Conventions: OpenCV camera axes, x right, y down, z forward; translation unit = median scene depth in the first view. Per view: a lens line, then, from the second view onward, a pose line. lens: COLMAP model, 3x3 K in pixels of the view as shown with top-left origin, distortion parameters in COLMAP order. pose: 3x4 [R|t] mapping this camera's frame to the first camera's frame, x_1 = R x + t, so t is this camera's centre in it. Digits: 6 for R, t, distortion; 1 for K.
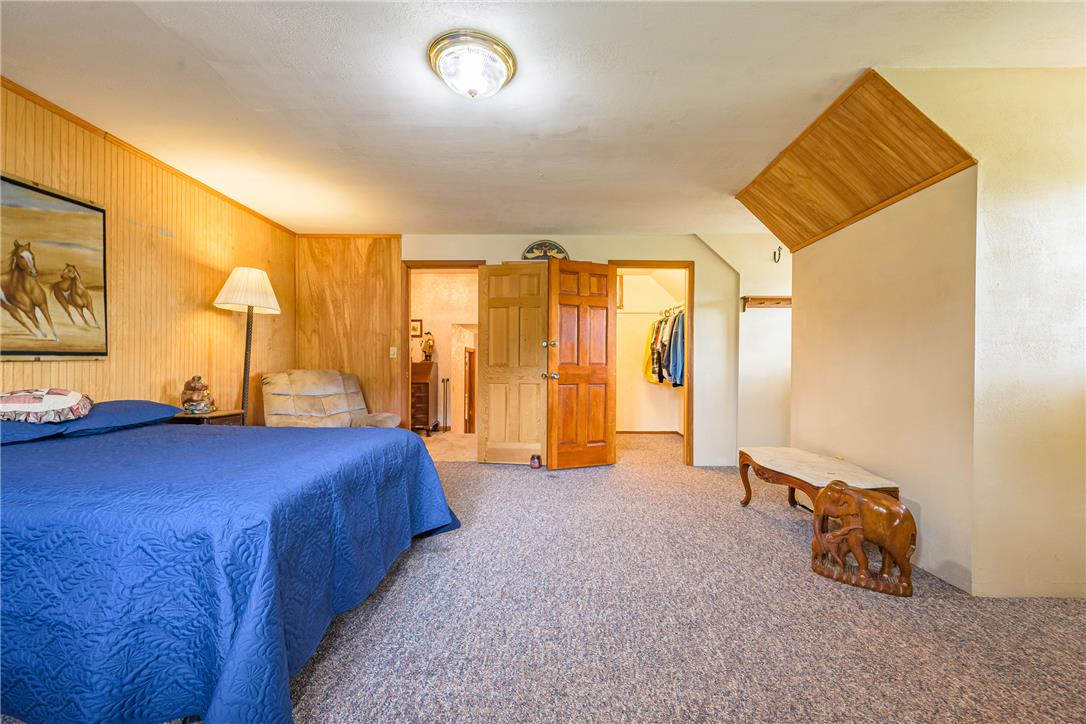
lens RADIAL K [[425.3, 0, 541.6], [0, 425.3, 363.5], [0, 0, 1]] dist [-0.002514, -0.000175]
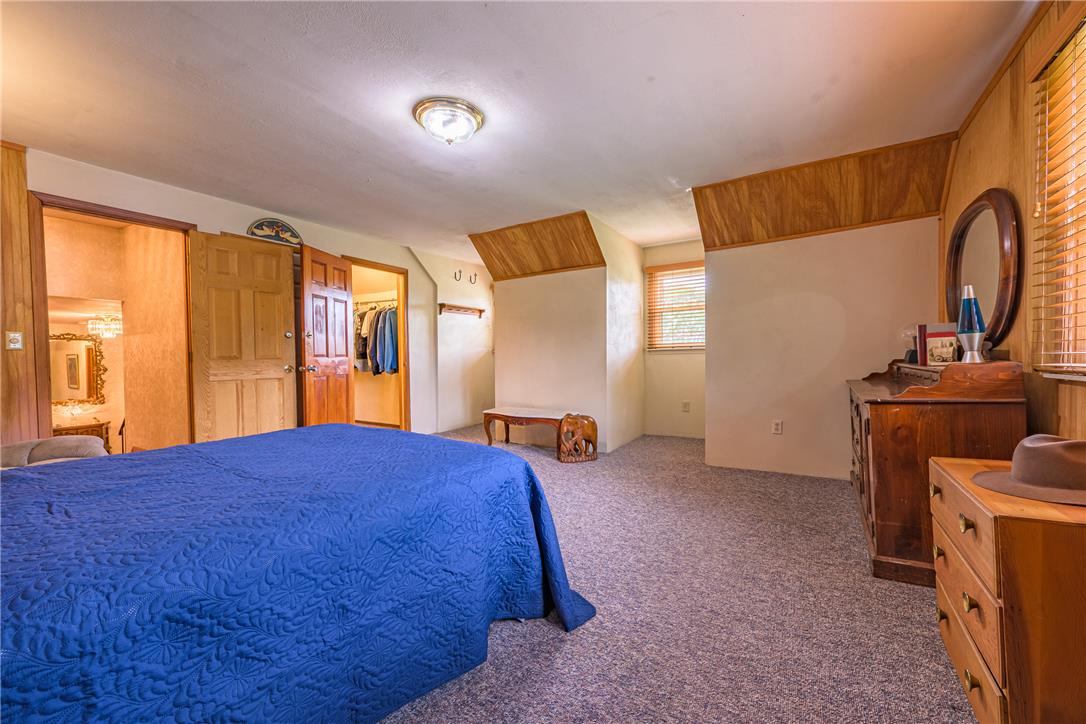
lens RADIAL K [[425.3, 0, 545.0], [0, 425.3, 359.8], [0, 0, 1]] dist [-0.002514, -0.000175]
pose [[0.508935, -0.019316, 0.860588, -0.898853], [0.007929, 0.999811, 0.017753, -0.004635], [-0.860769, -0.002212, 0.508991, 0.088103]]
